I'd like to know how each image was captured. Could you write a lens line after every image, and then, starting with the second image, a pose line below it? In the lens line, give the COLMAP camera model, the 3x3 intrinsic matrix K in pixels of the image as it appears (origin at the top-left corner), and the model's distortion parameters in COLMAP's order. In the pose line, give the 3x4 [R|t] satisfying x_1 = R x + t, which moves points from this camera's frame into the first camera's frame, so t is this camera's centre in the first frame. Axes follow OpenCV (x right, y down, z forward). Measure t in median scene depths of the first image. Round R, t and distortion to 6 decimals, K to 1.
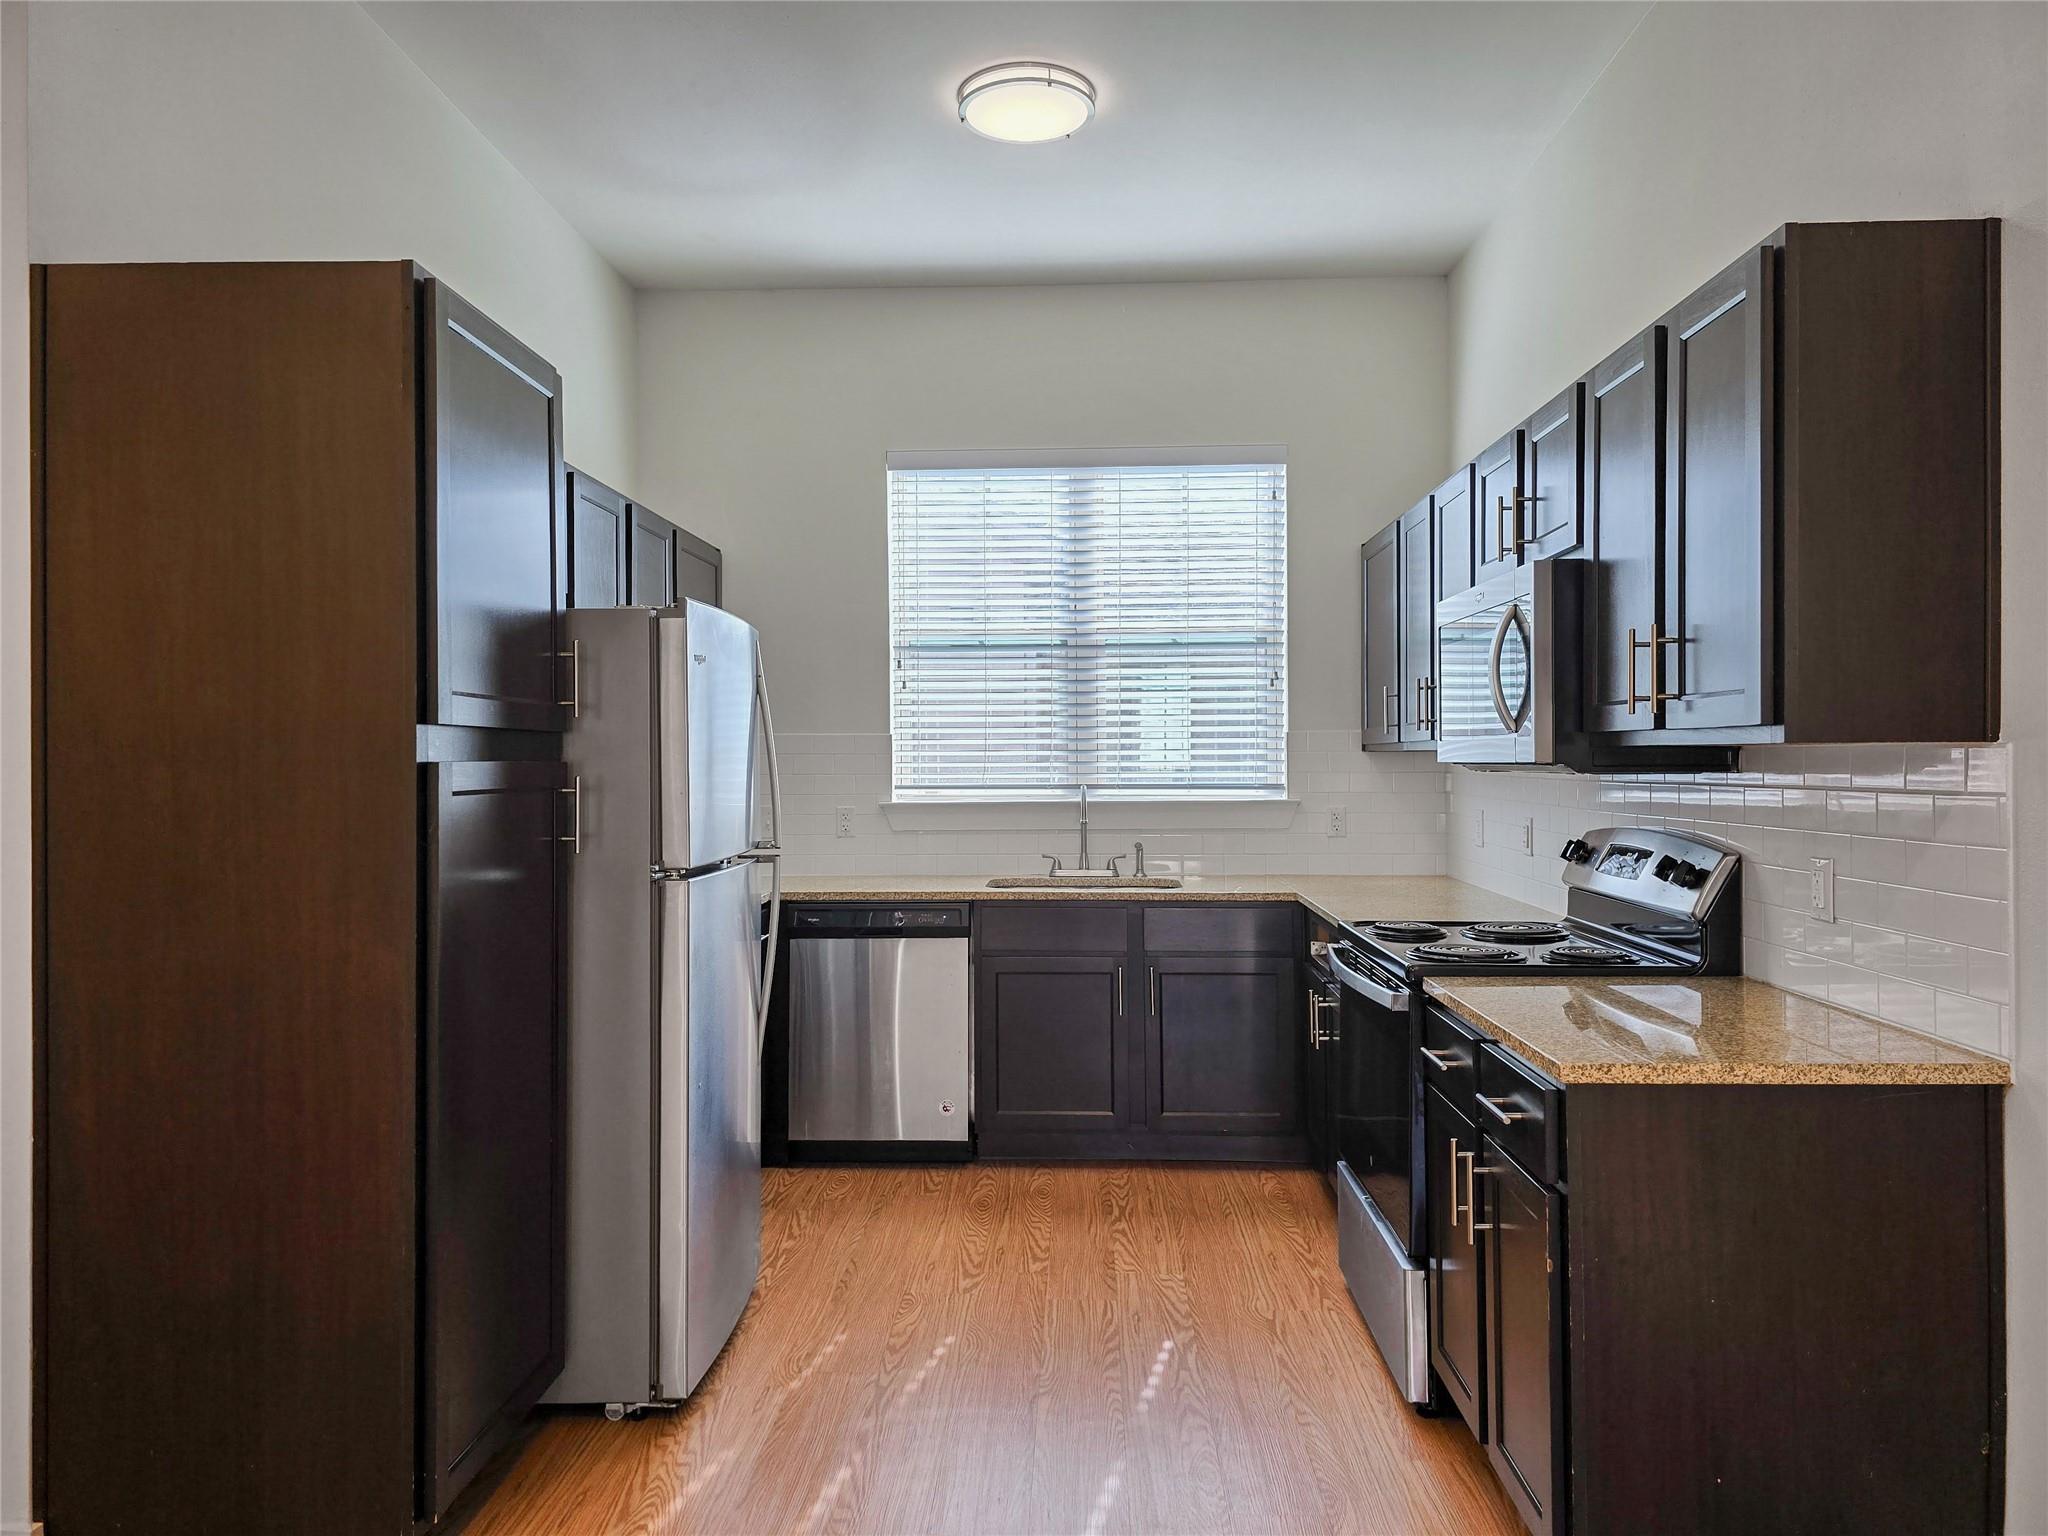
lens RADIAL K [[1365.9, 0, 1020.6], [0, 1365.9, 756.0], [0, 0, 1]] dist [0.032166, -0.001437]
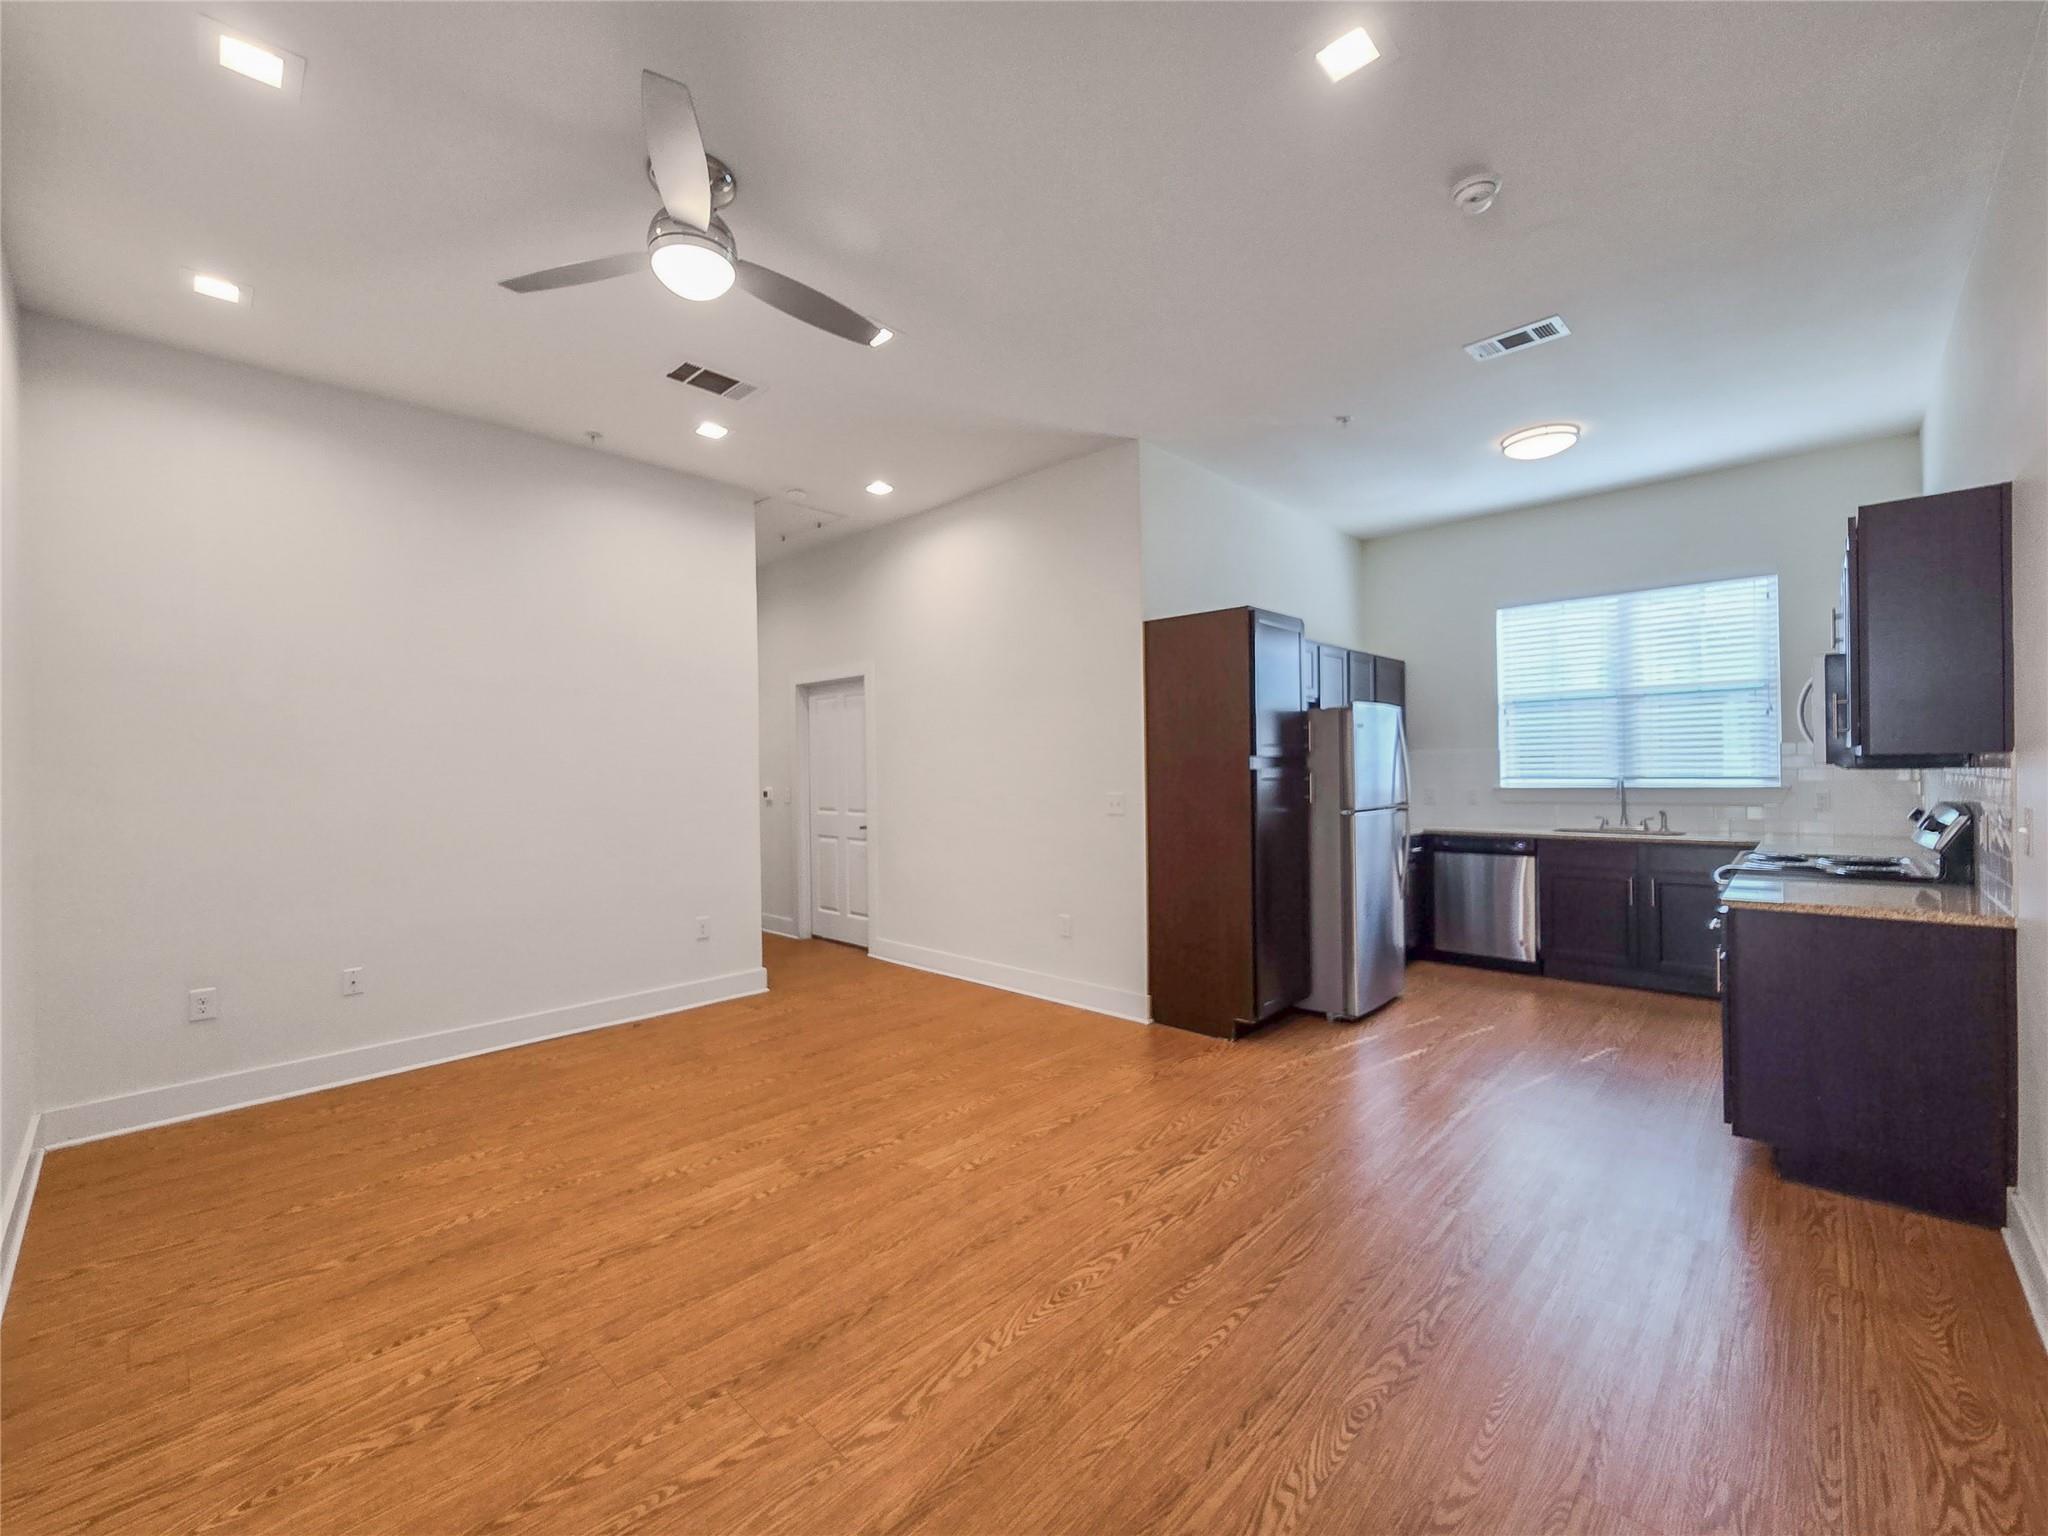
lens RADIAL K [[841.2, 0, 1002.9], [0, 841.2, 776.9], [0, 0, 1]] dist [-0.002007, -0.000080]
pose [[0.741137, -0.001193, -0.671353, 0.221155], [0.014825, 0.999784, 0.014590, -0.007651], [0.671190, -0.020766, 0.740994, -0.409225]]
